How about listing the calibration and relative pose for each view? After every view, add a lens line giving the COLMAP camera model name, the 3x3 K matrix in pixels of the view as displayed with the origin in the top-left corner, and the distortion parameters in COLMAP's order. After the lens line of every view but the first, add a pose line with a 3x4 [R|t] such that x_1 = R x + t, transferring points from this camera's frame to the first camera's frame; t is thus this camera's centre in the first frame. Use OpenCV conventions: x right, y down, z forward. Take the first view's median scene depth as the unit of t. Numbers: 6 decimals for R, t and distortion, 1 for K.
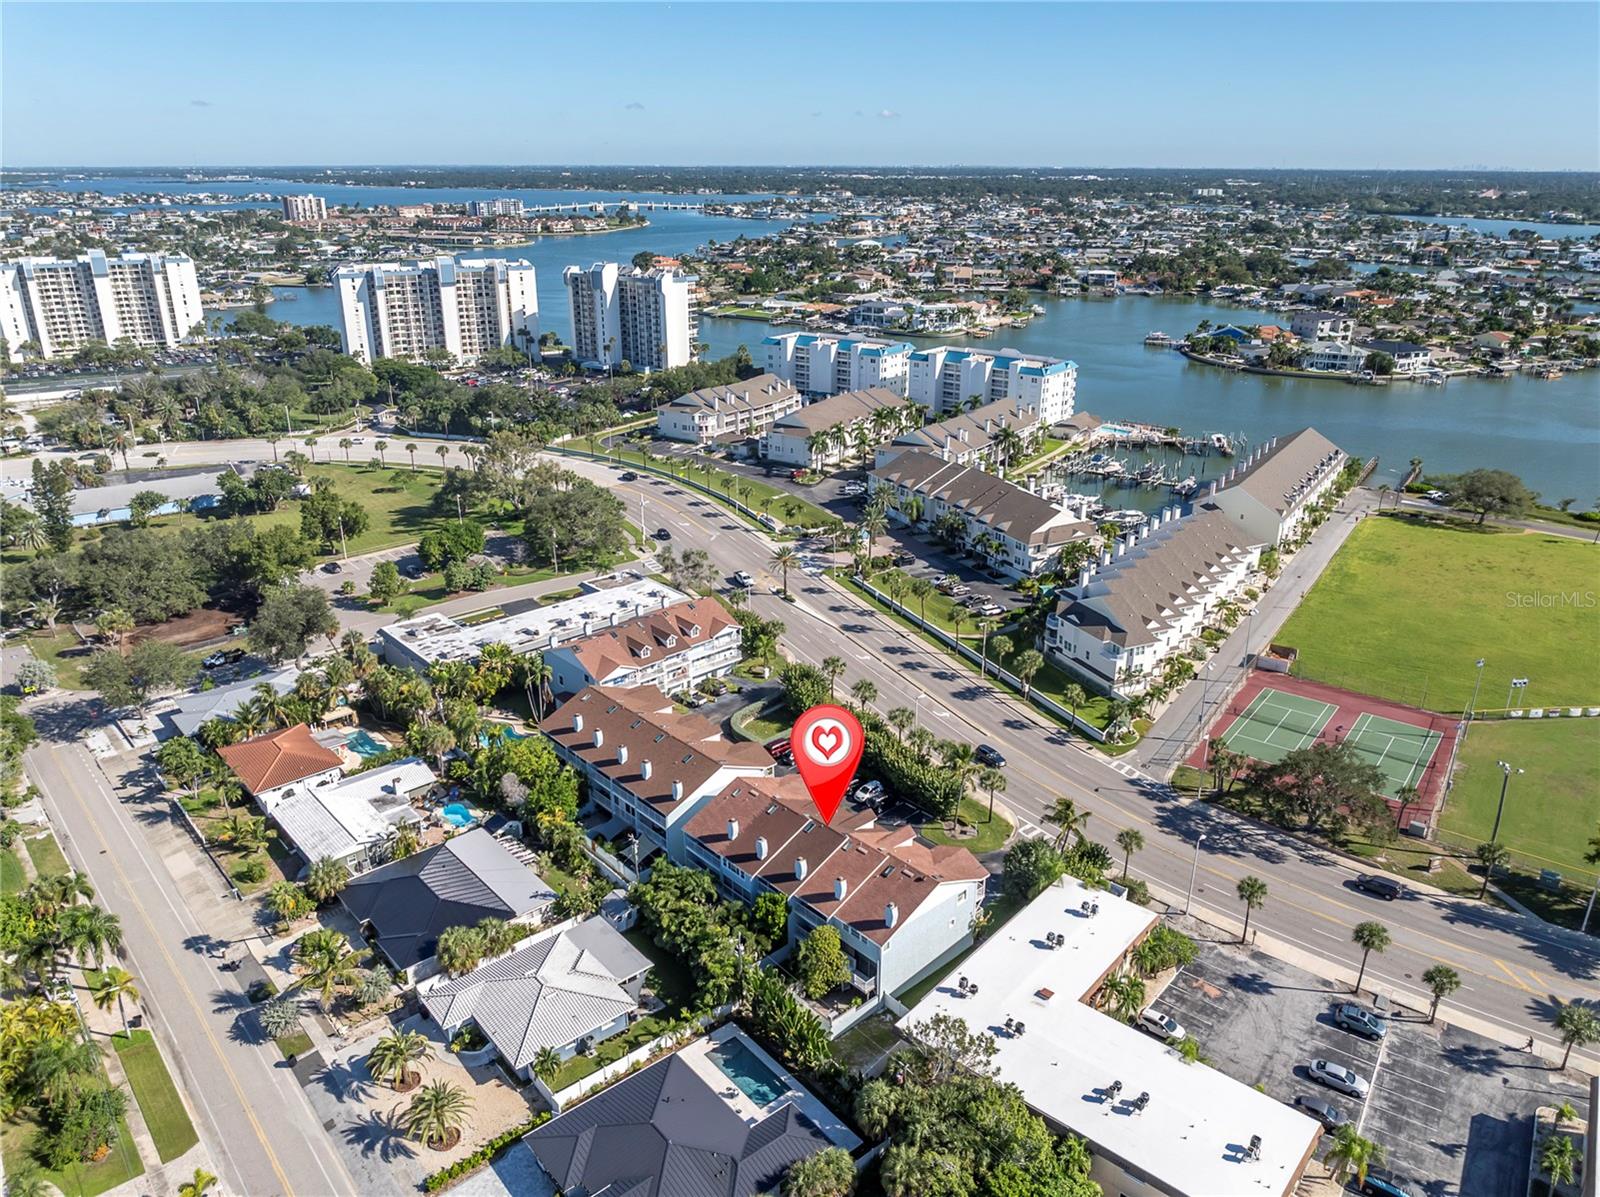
lens RADIAL K [[1115.6, 0, 806.6], [0, 1115.6, 597.7], [0, 0, 1]] dist [-0.036257, 0.026063]
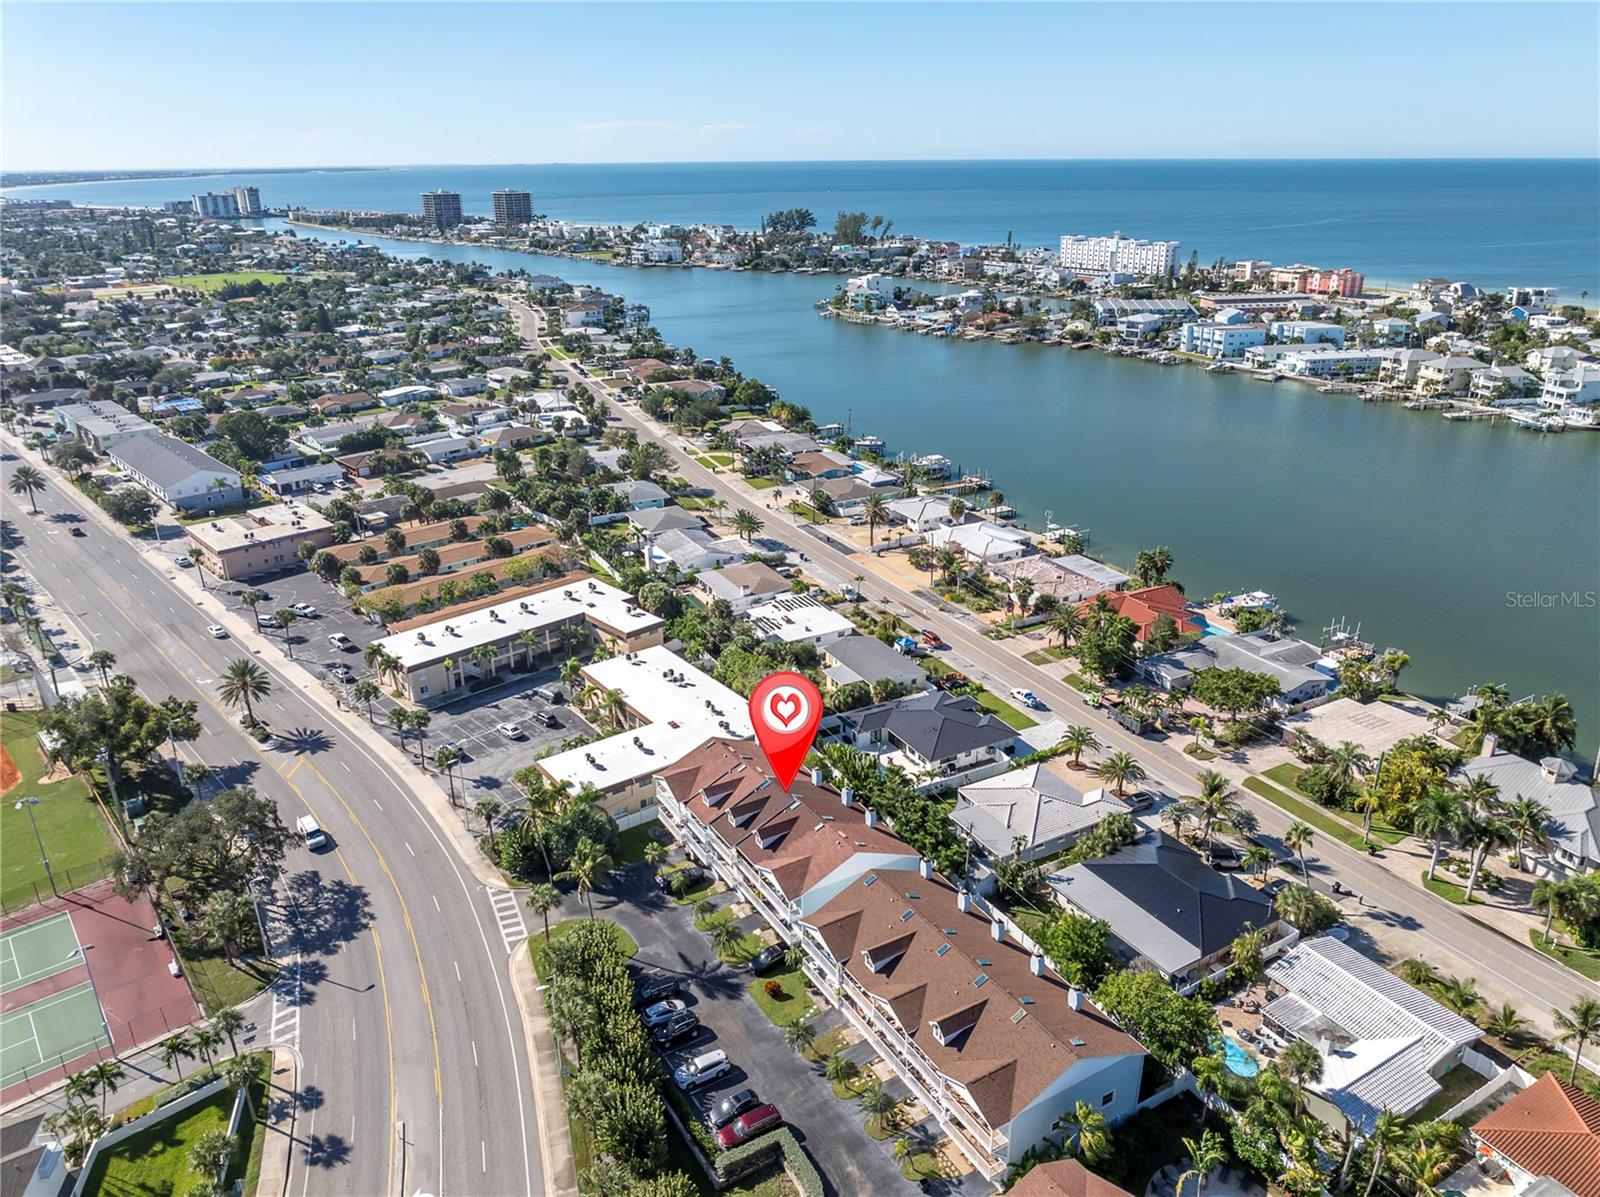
lens RADIAL K [[1115.6, 0, 806.6], [0, 1115.6, 597.7], [0, 0, 1]] dist [-0.036257, 0.026063]
pose [[-0.978959, -0.068867, 0.192084, -0.105059], [0.080628, 0.734186, 0.674144, -0.343065], [-0.187451, 0.675447, -0.713186, 0.889737]]
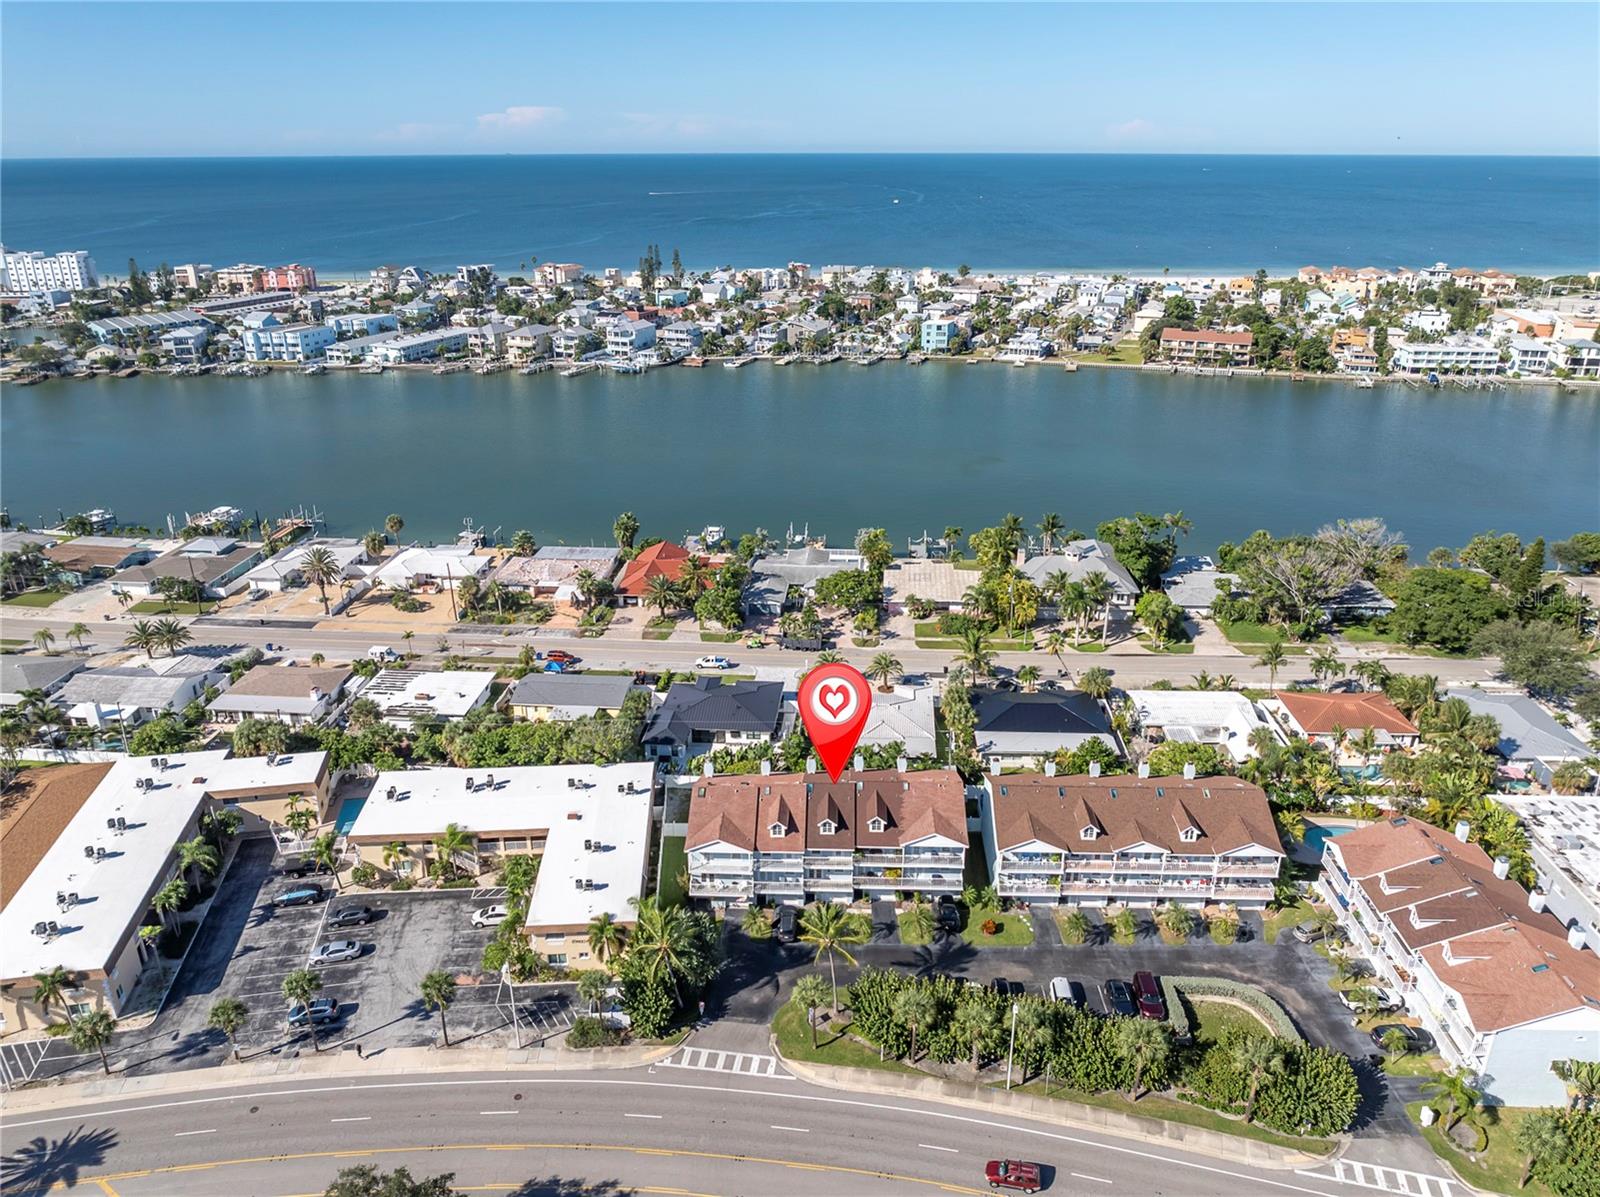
lens RADIAL K [[1115.6, 0, 806.6], [0, 1115.6, 597.7], [0, 0, 1]] dist [-0.036257, 0.026063]
pose [[-0.700515, 0.265888, -0.662256, 0.365621], [-0.259504, 0.769562, 0.583465, -0.283200], [0.664784, 0.580584, -0.470091, 0.753191]]
